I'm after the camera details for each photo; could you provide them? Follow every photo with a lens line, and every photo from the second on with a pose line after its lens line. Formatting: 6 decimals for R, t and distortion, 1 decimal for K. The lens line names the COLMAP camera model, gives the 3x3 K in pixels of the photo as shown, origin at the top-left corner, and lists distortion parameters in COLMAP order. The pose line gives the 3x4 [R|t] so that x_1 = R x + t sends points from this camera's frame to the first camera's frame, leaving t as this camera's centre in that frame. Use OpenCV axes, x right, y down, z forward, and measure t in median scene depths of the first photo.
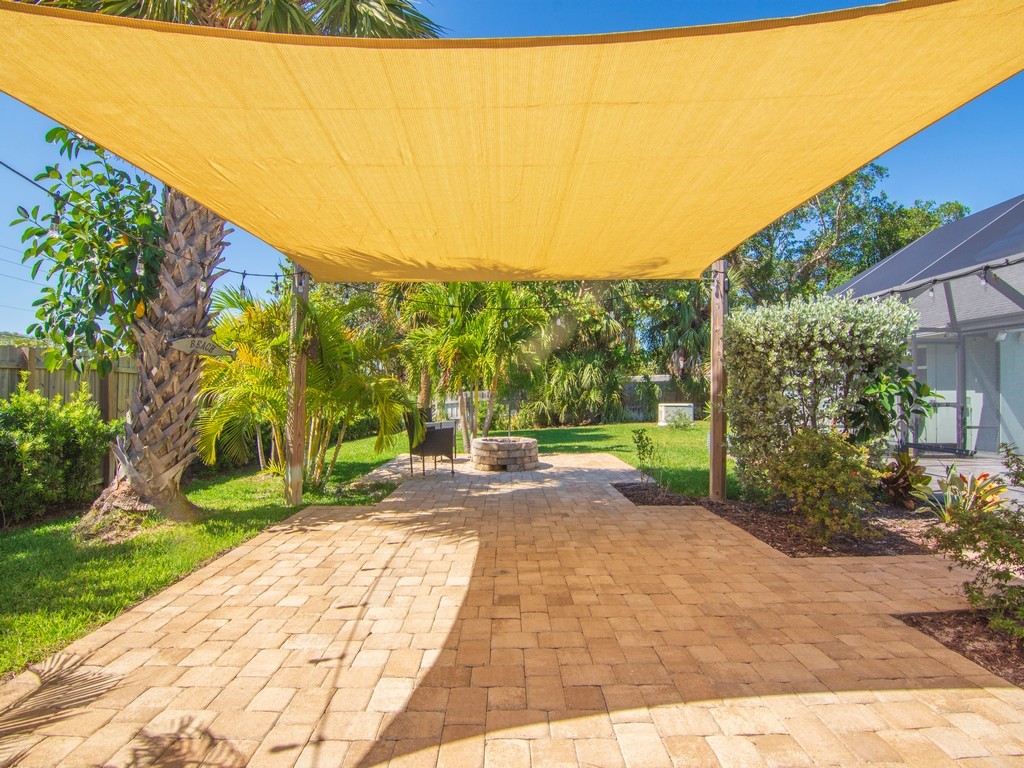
lens RADIAL K [[499.3, 0, 516.7], [0, 499.3, 379.2], [0, 0, 1]] dist [-0.008846, 0.000226]
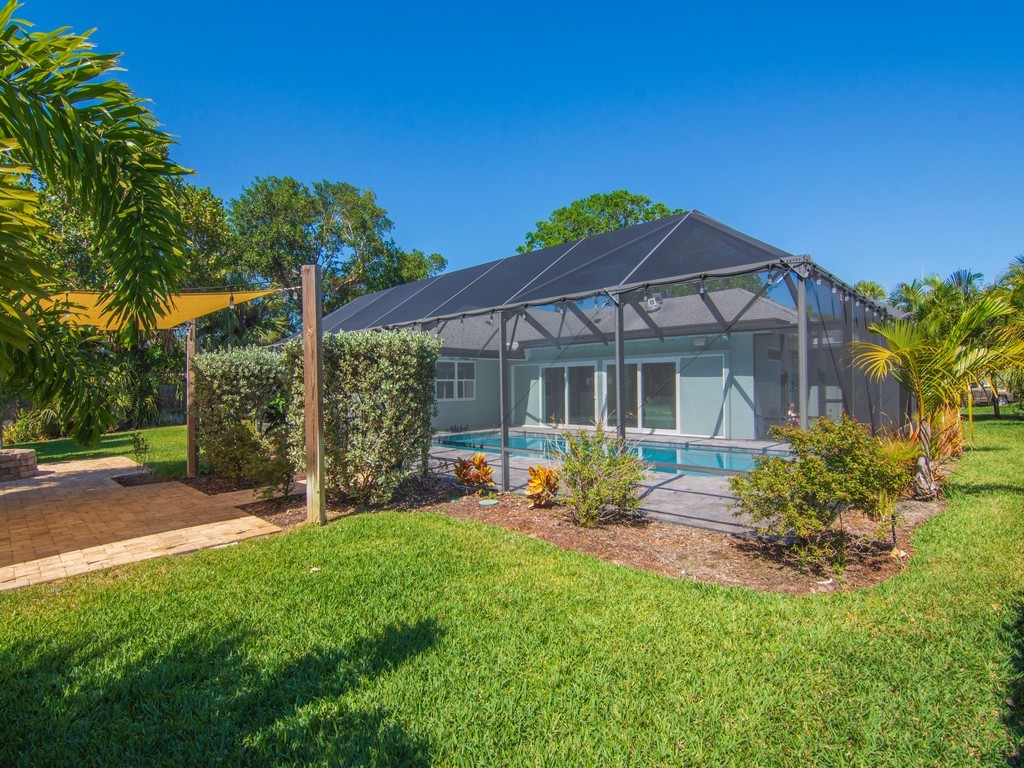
lens RADIAL K [[510.7, 0, 502.0], [0, 510.7, 381.5], [0, 0, 1]] dist [-0.007083, -0.000126]
pose [[0.721325, -0.010172, 0.692522, 0.012570], [-0.000103, 0.999891, 0.014794, -0.052124], [-0.692596, -0.010743, 0.721245, -0.605670]]
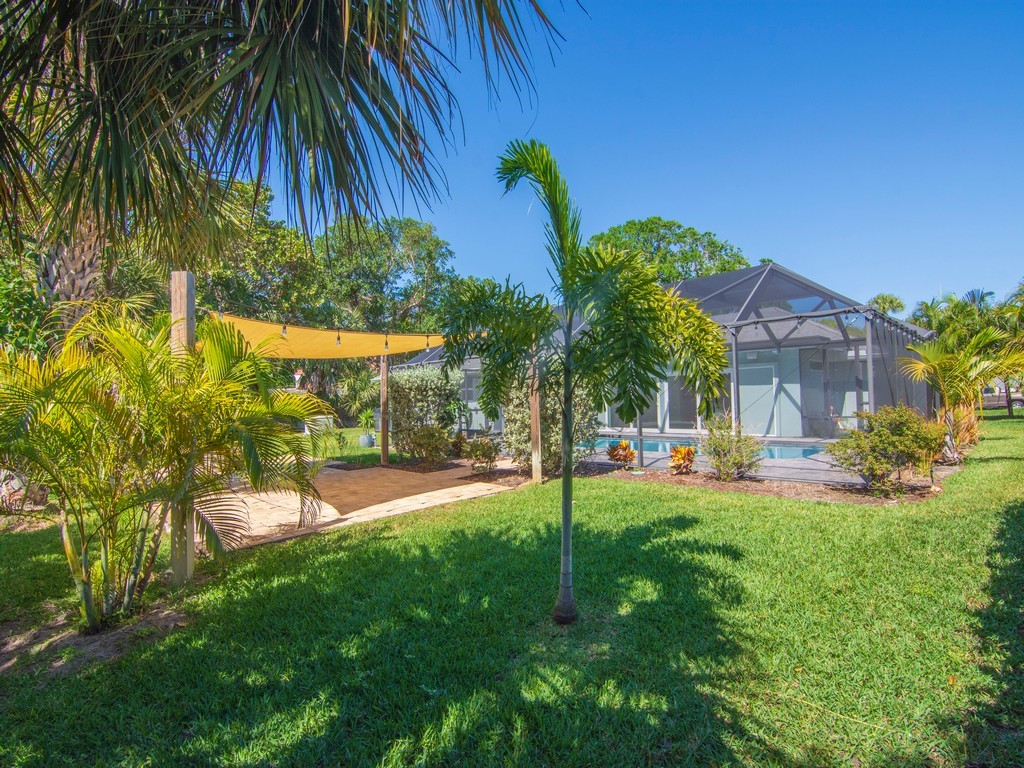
lens RADIAL K [[499.3, 0, 505.2], [0, 499.3, 387.5], [0, 0, 1]] dist [-0.008846, 0.000226]
pose [[0.741238, -0.010293, 0.671164, -0.466971], [0.014022, 0.999902, -0.000152, -0.045901], [-0.671096, 0.009524, 0.741309, -0.650605]]
